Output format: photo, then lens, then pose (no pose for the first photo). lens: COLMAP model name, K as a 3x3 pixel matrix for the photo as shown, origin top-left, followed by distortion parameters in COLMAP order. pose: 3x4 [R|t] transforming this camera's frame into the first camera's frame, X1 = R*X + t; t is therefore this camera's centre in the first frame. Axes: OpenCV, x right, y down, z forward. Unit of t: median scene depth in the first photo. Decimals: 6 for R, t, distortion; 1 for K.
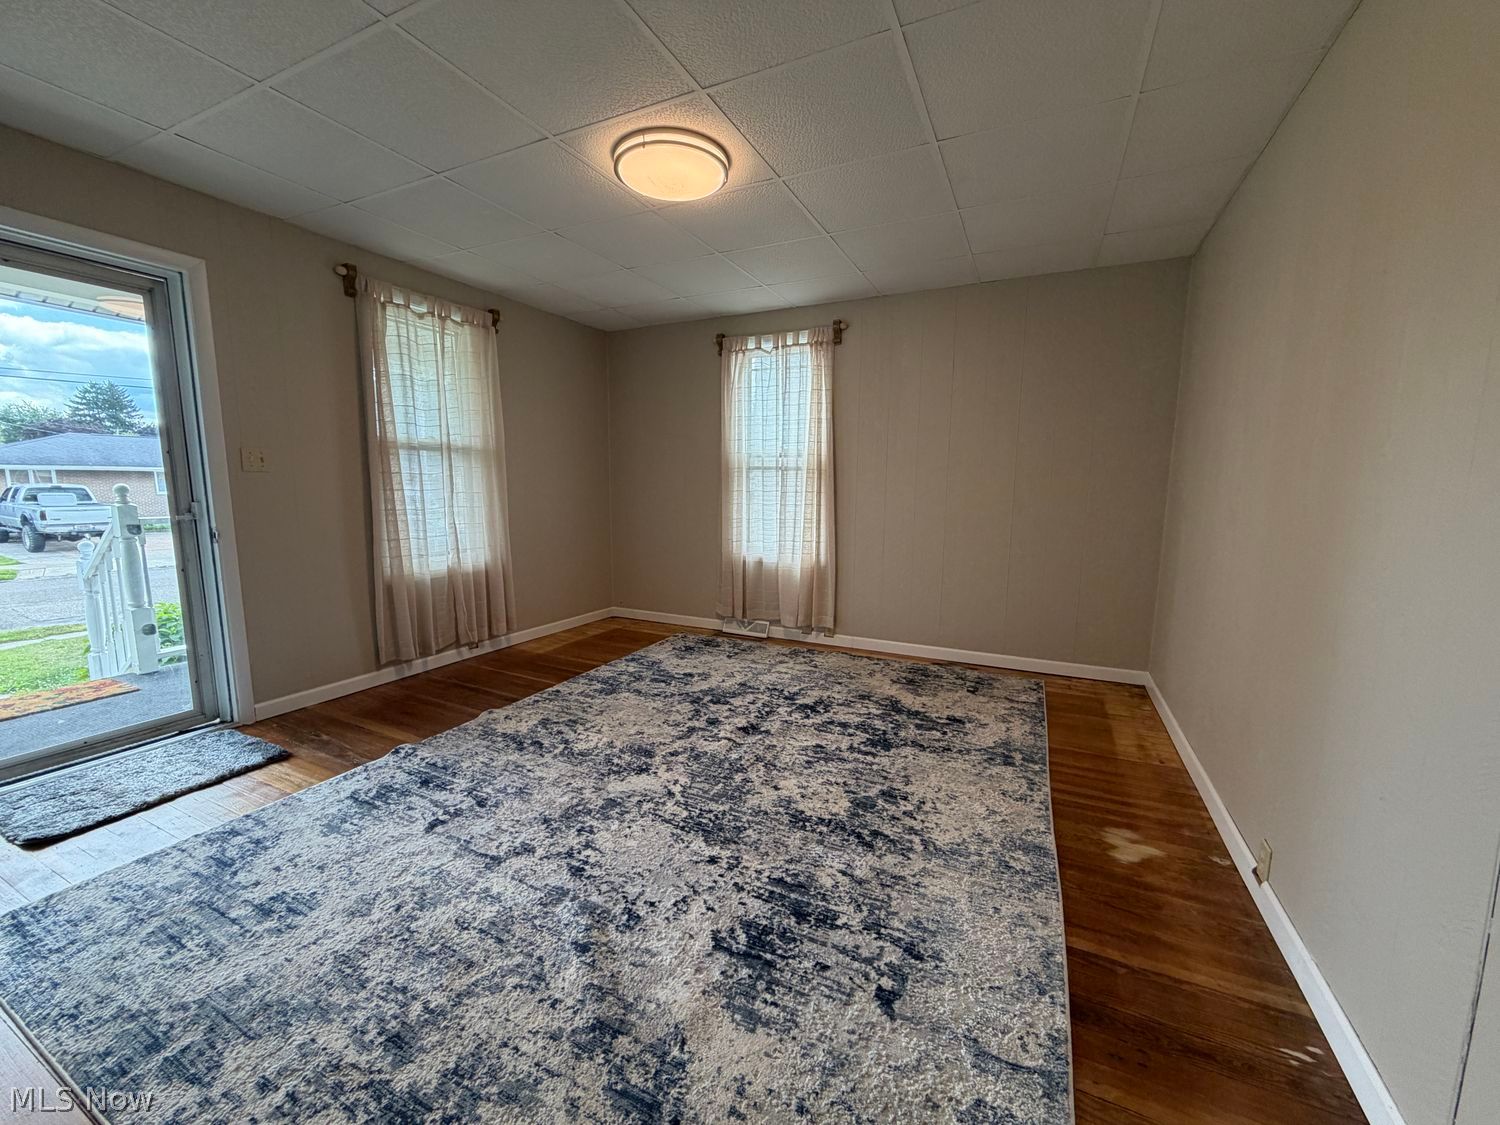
lens RADIAL K [[541.7, 0, 753.1], [0, 541.7, 539.9], [0, 0, 1]] dist [-0.001742, -0.000079]
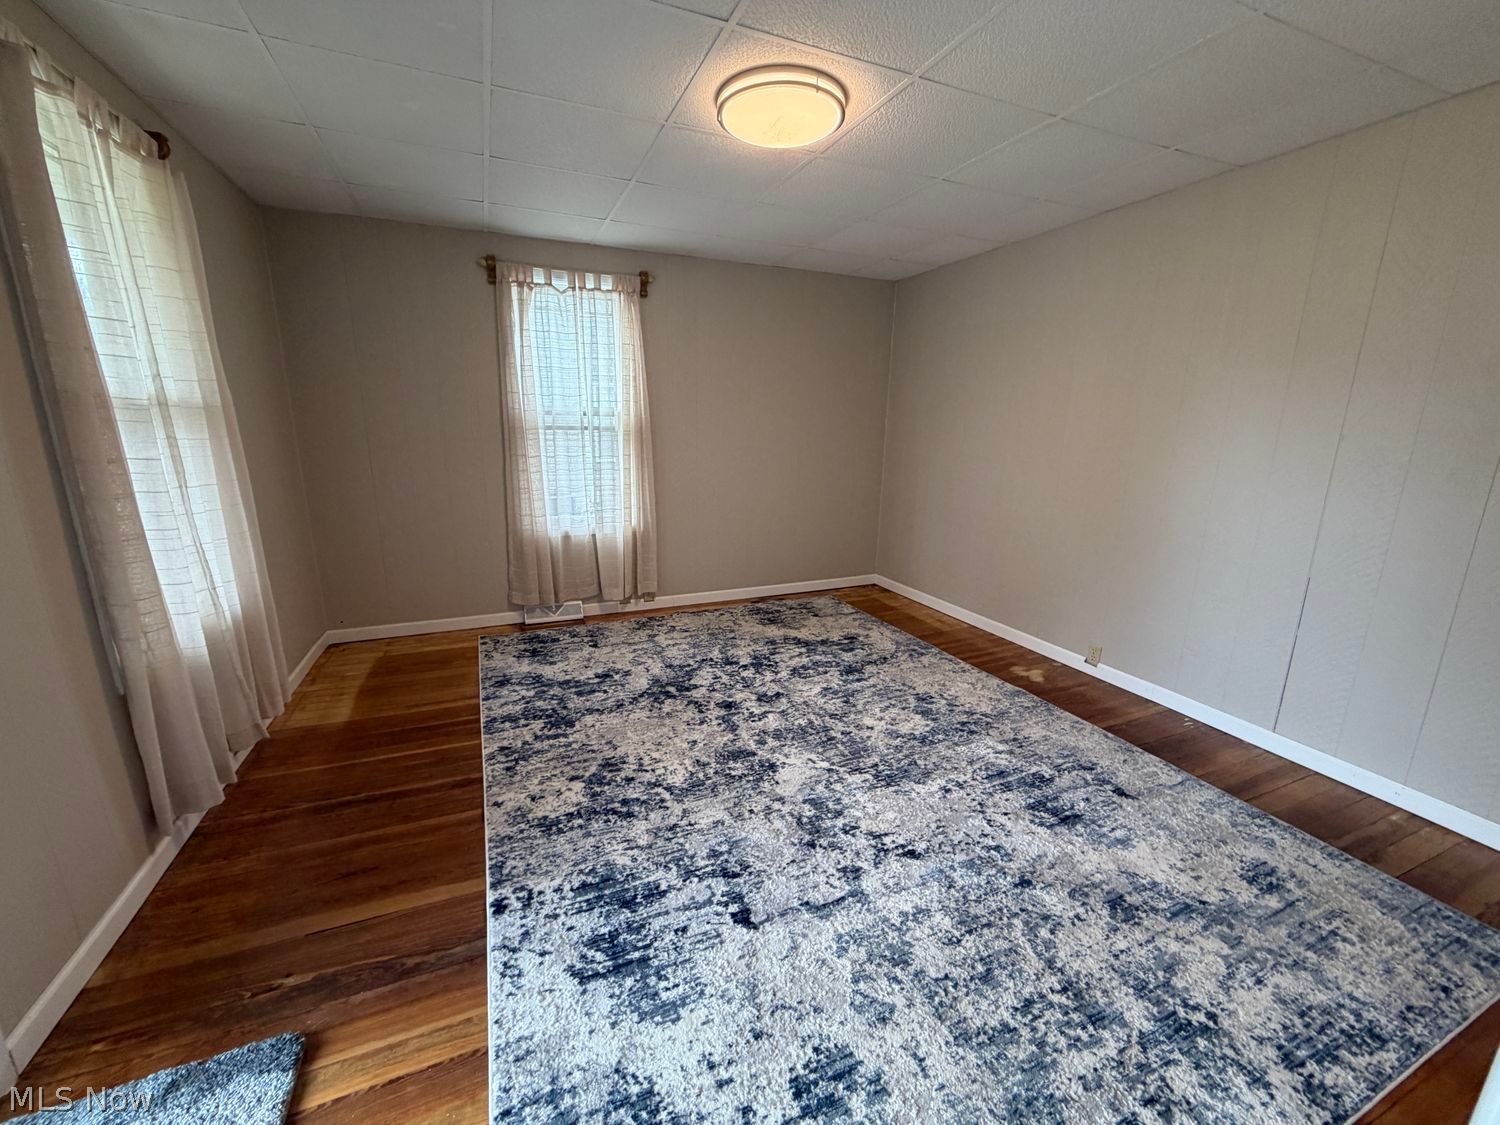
lens RADIAL K [[602.5, 0, 750.0], [0, 602.5, 562.5], [0, 0, 1]] dist [-0.001489, -0.000192]
pose [[0.683117, -0.165098, 0.711403, -0.631123], [0.073116, 0.984679, 0.158309, -0.042545], [-0.726640, -0.056129, 0.684722, 0.272757]]
